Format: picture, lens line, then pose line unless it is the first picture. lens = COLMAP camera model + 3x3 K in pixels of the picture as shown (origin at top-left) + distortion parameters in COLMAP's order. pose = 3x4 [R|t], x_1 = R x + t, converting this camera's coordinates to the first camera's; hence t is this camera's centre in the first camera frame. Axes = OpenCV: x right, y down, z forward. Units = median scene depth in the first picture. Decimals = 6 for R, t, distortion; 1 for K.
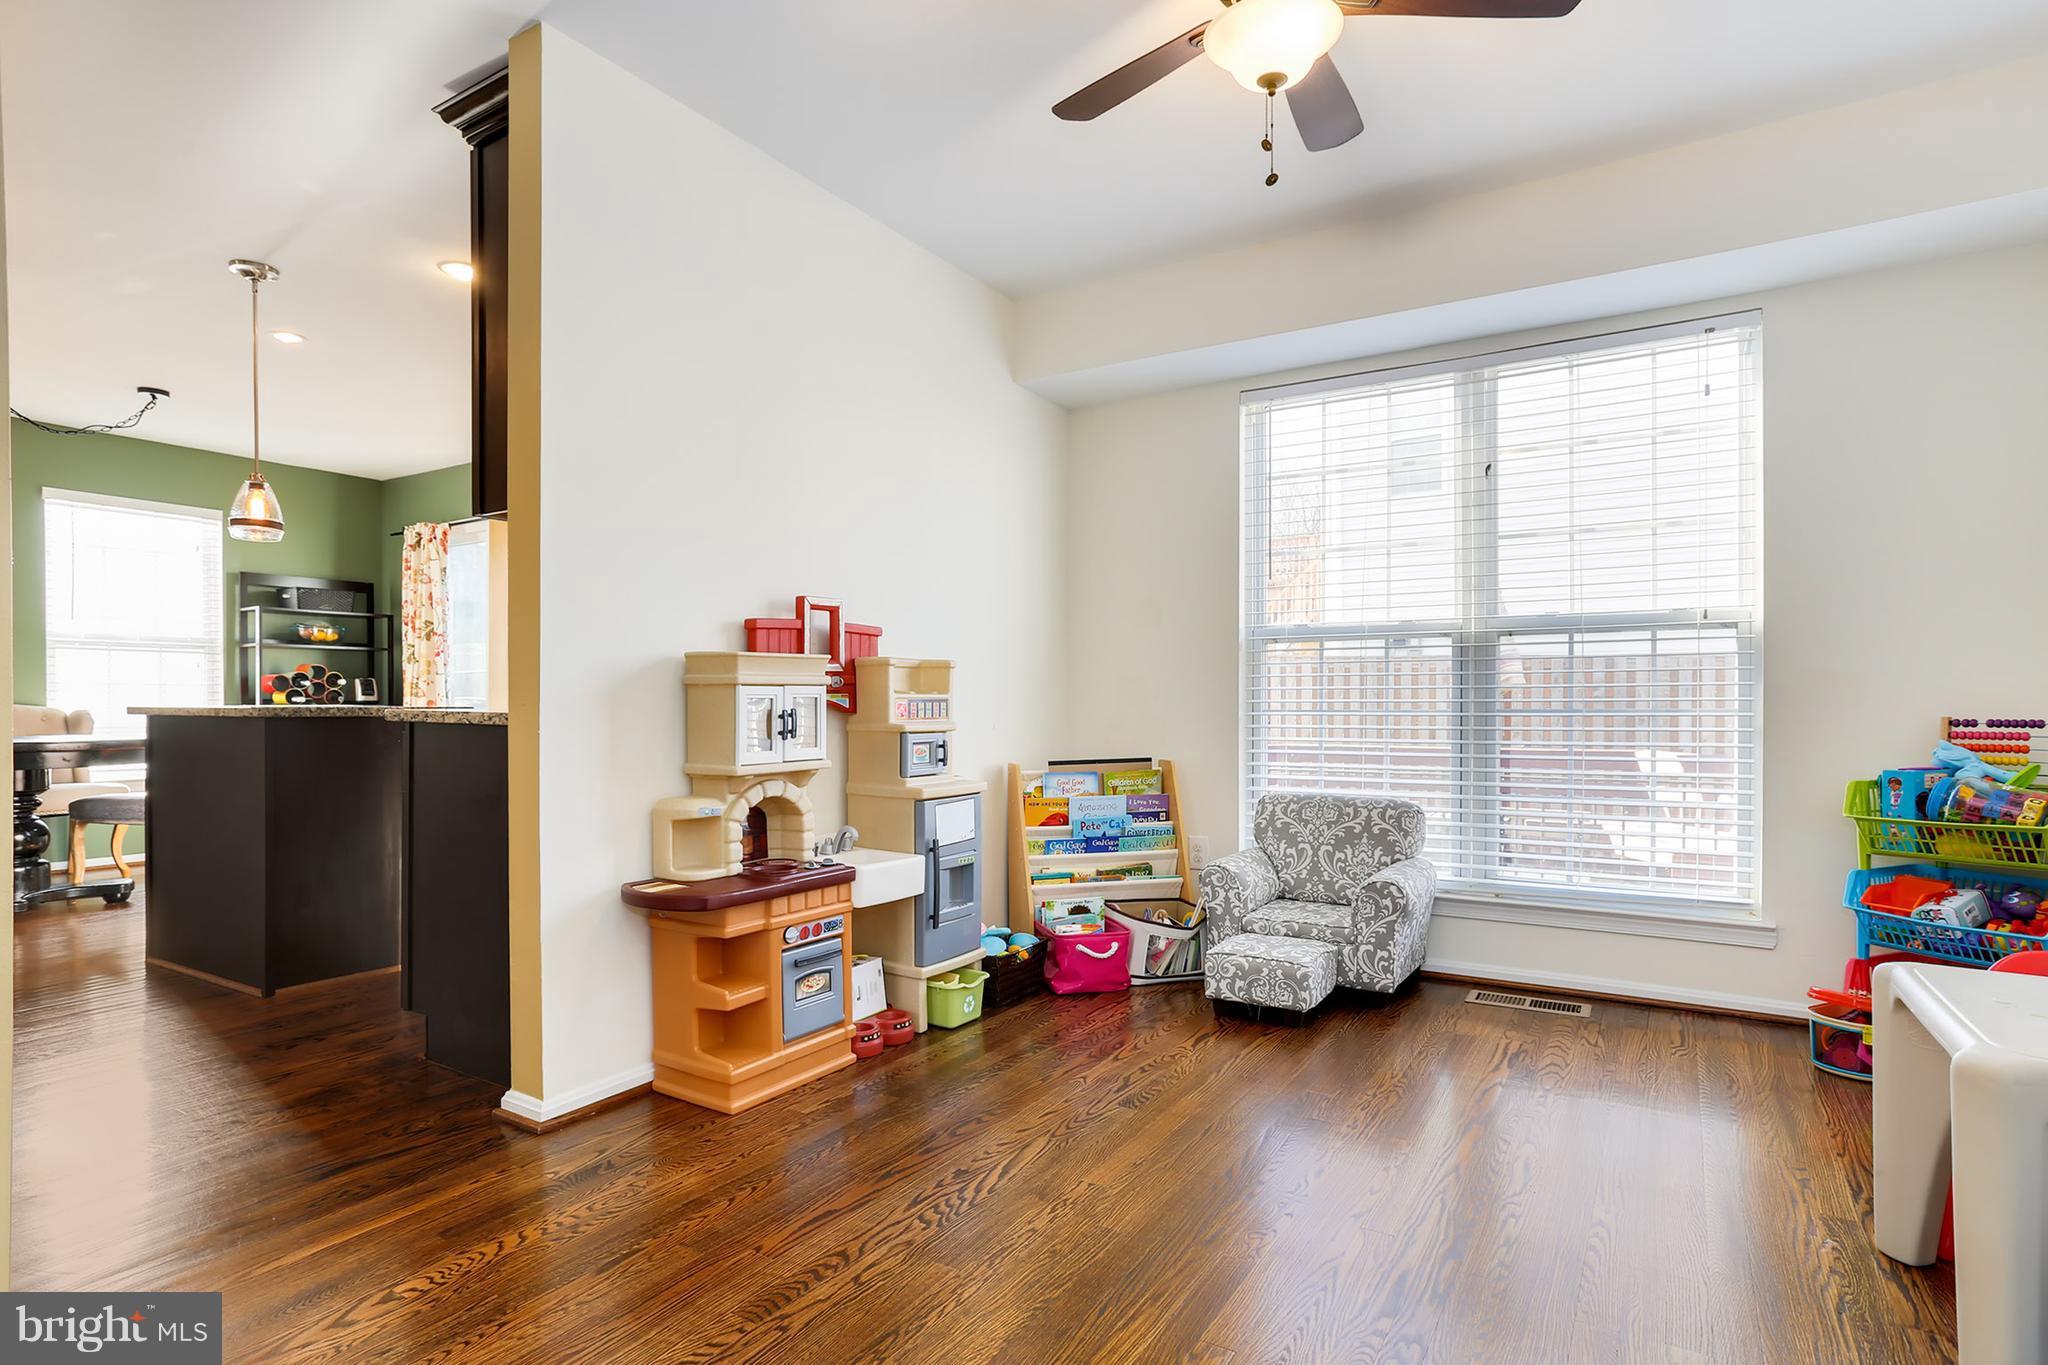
lens RADIAL K [[1053.9, 0, 1032.7], [0, 1053.9, 714.0], [0, 0, 1]] dist [-0.042487, 0.036536]
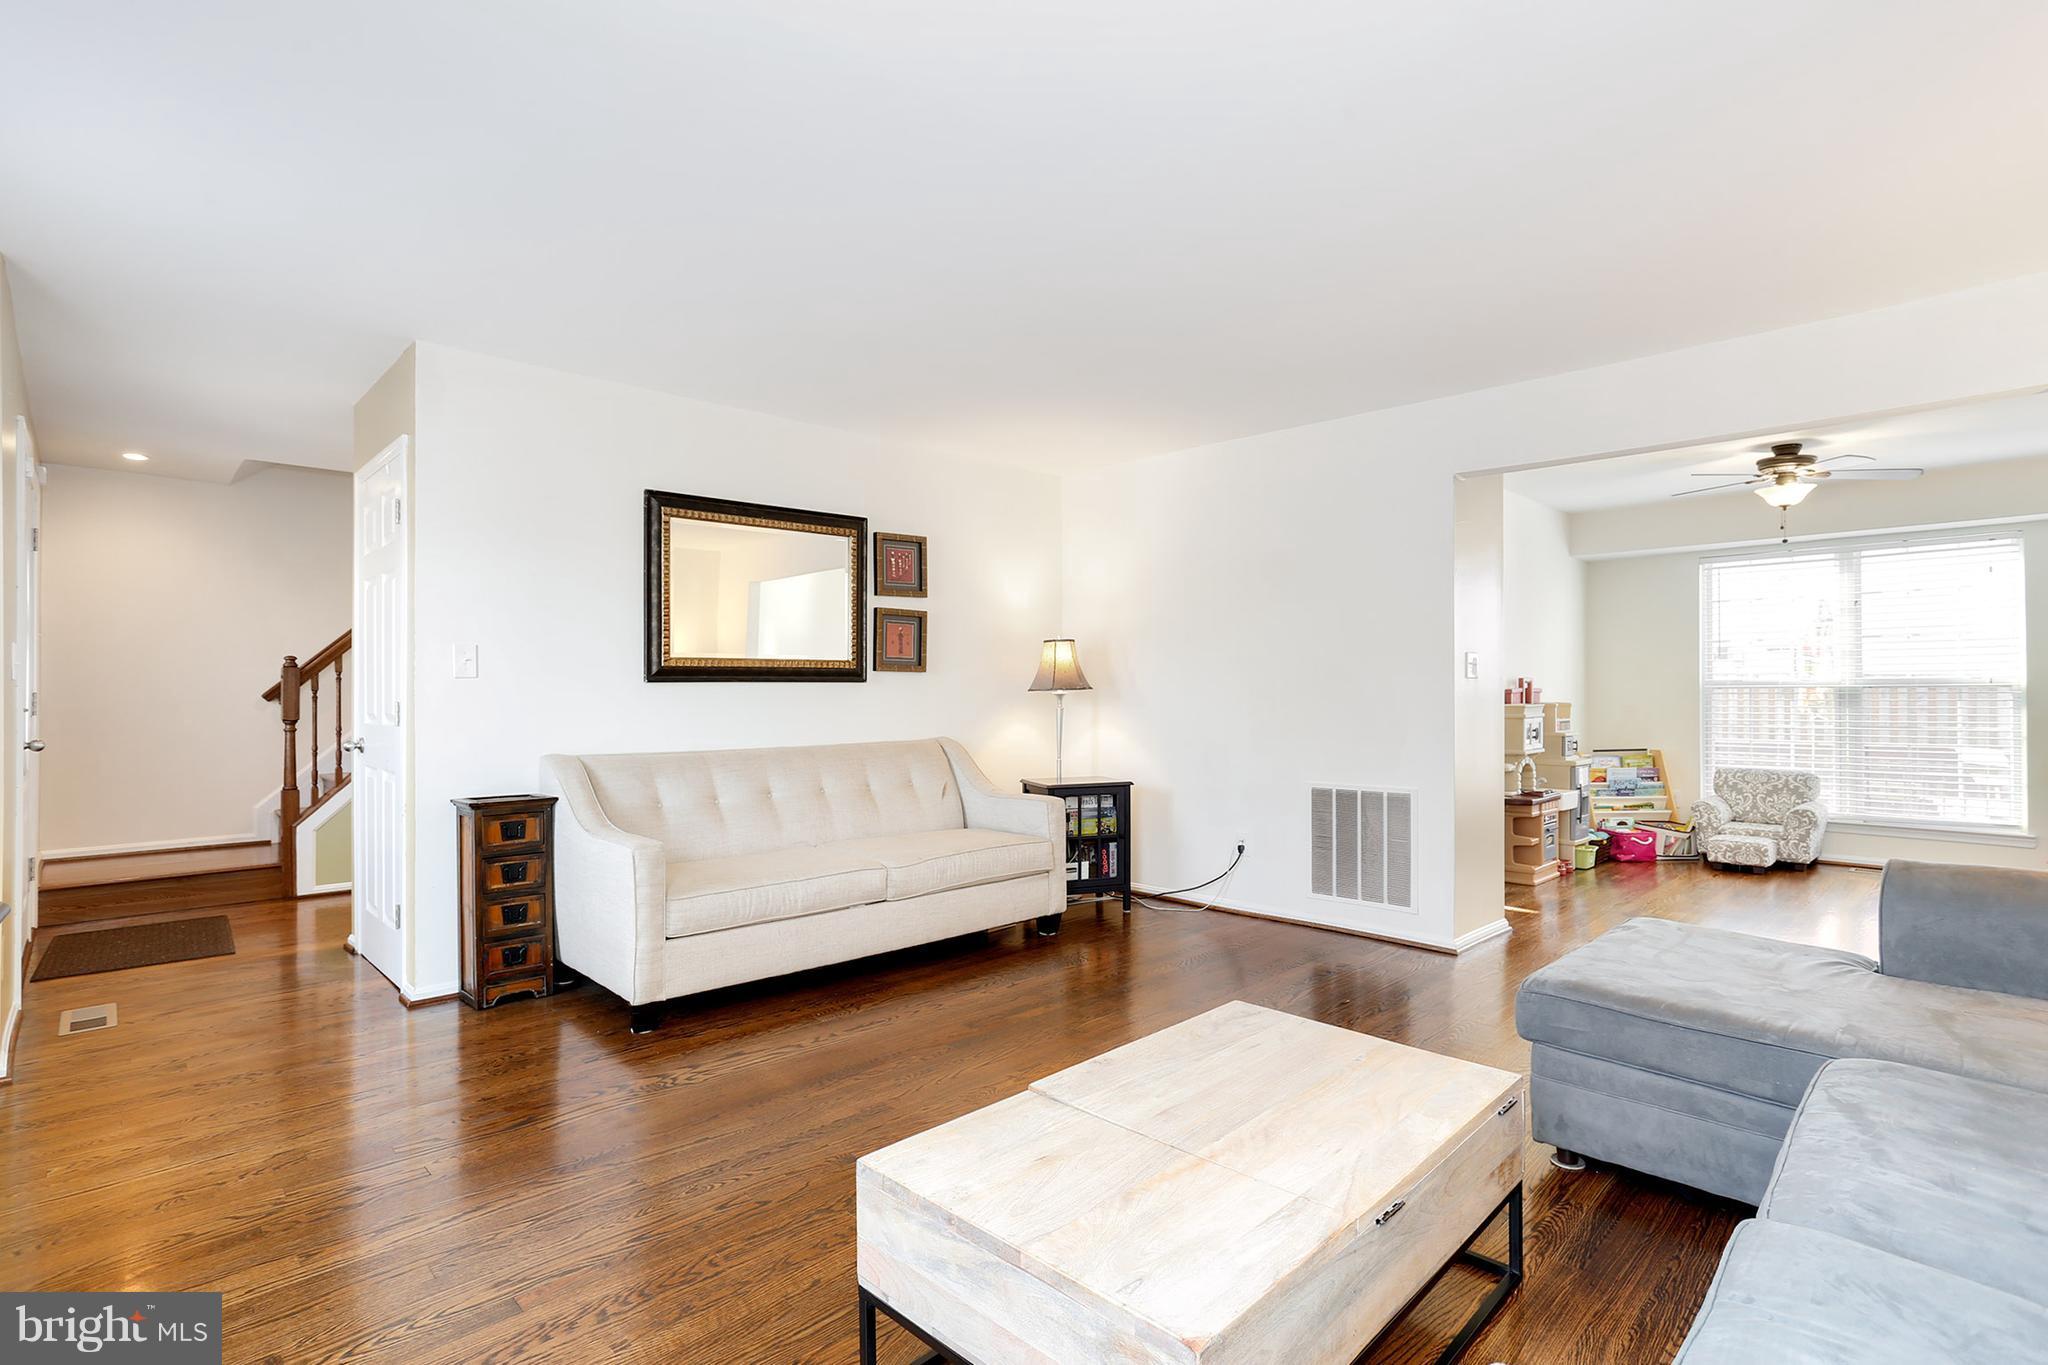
lens RADIAL K [[1009.2, 0, 1022.5], [0, 1009.2, 669.0], [0, 0, 1]] dist [-0.038274, 0.030698]
pose [[0.972467, -0.004963, -0.232989, -0.653950], [-0.001751, 0.999589, -0.028602, -0.056615], [0.233035, 0.028223, 0.972059, -1.195312]]
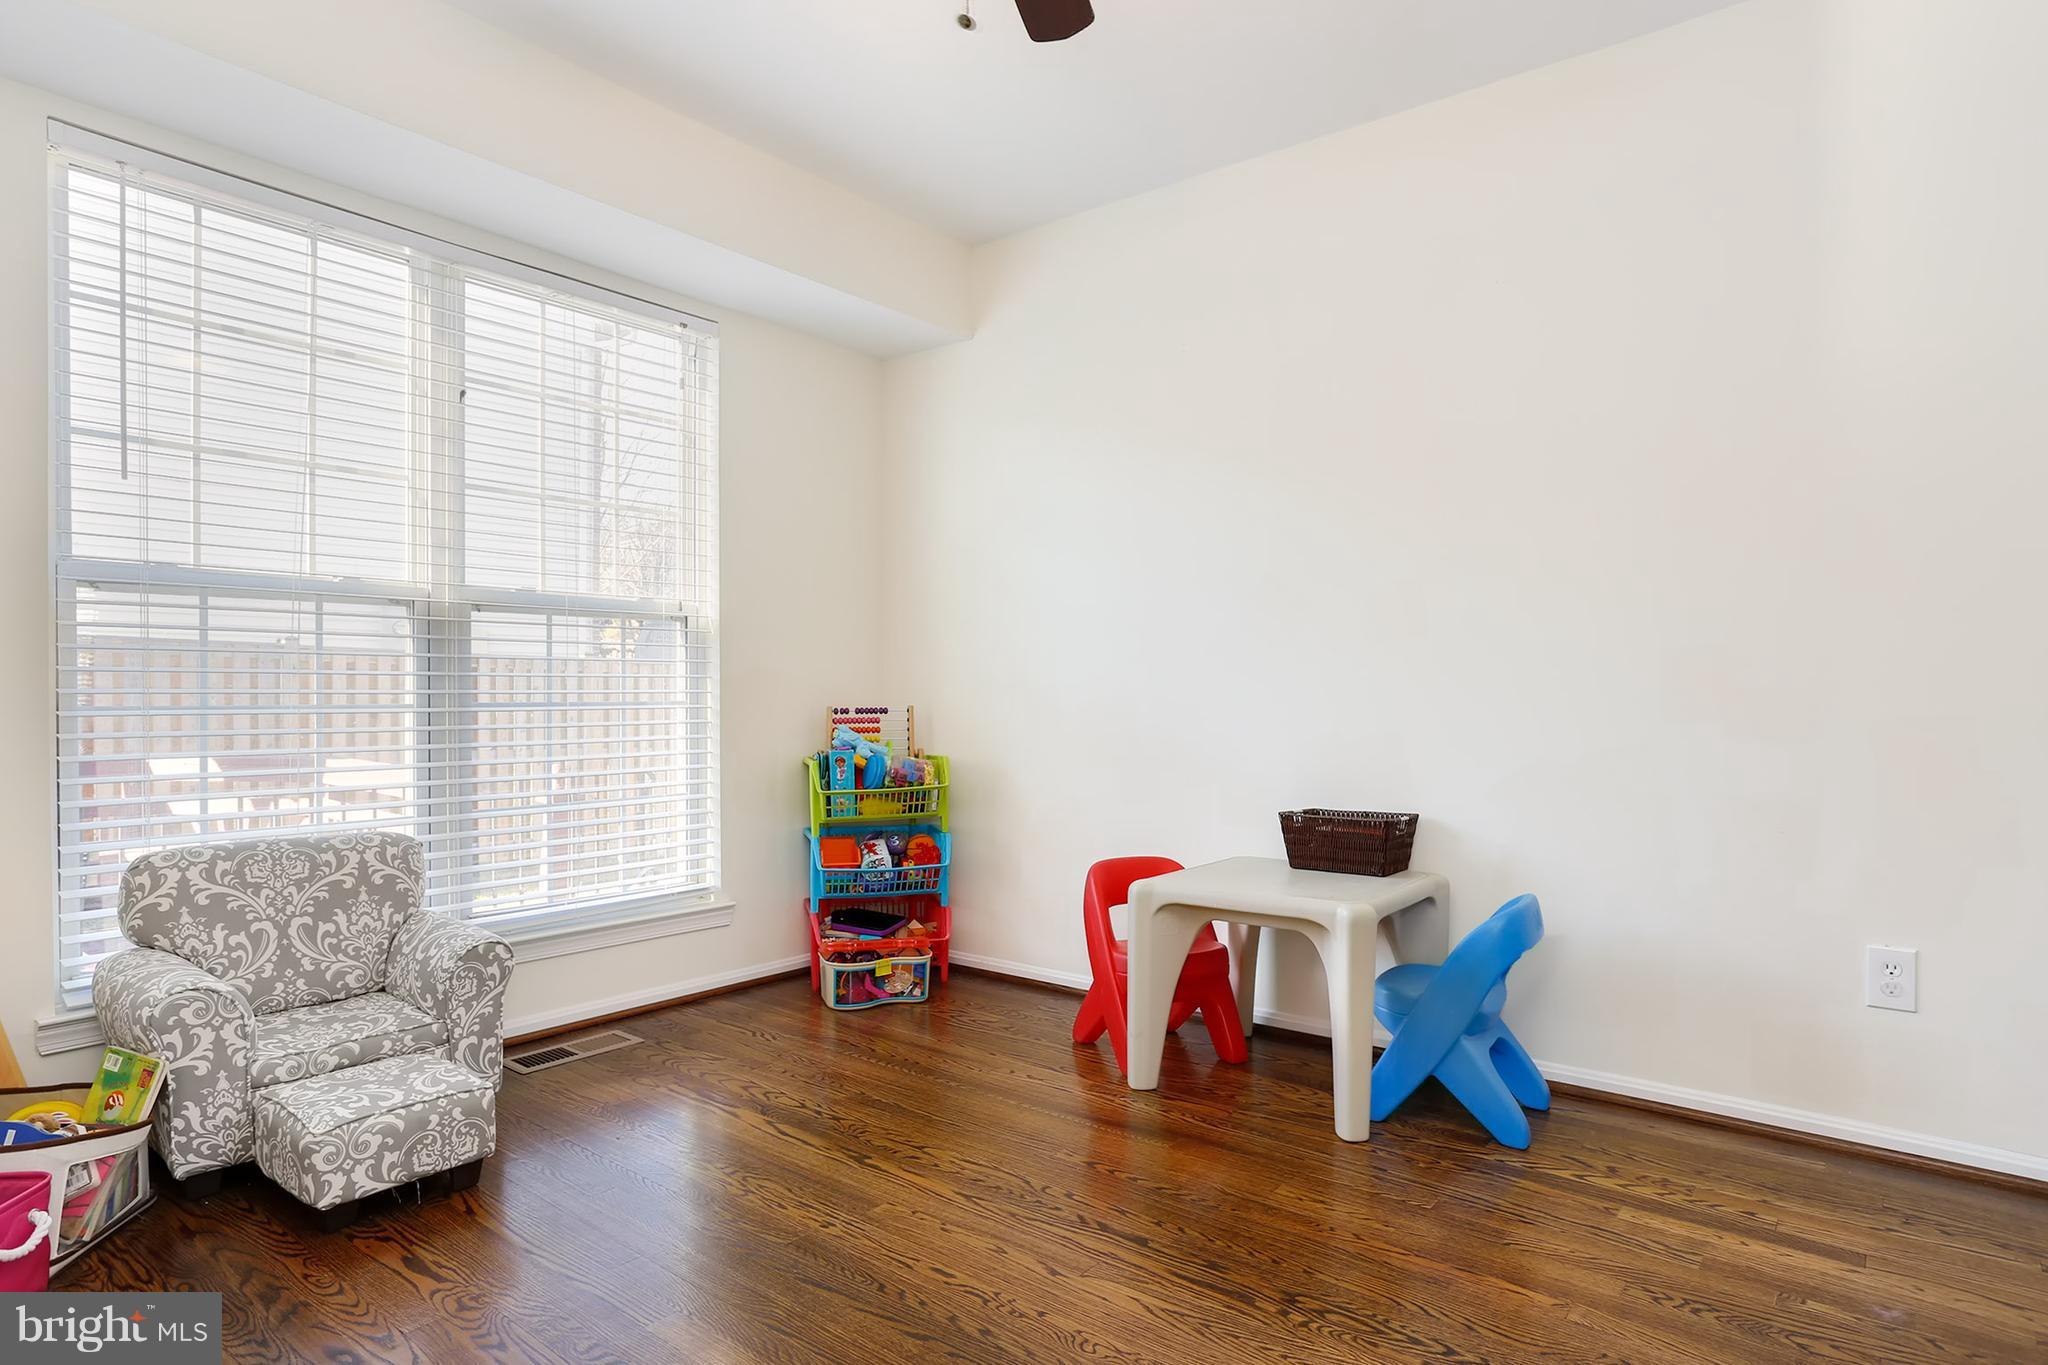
lens RADIAL K [[1136.9, 0, 969.4], [0, 1136.9, 715.0], [0, 0, 1]] dist [-0.000094, 0.000288]
pose [[0.142057, -0.018091, 0.989693, -0.354594], [0.007909, 0.999822, 0.017141, -0.006956], [-0.989827, 0.005392, 0.142175, 0.507638]]
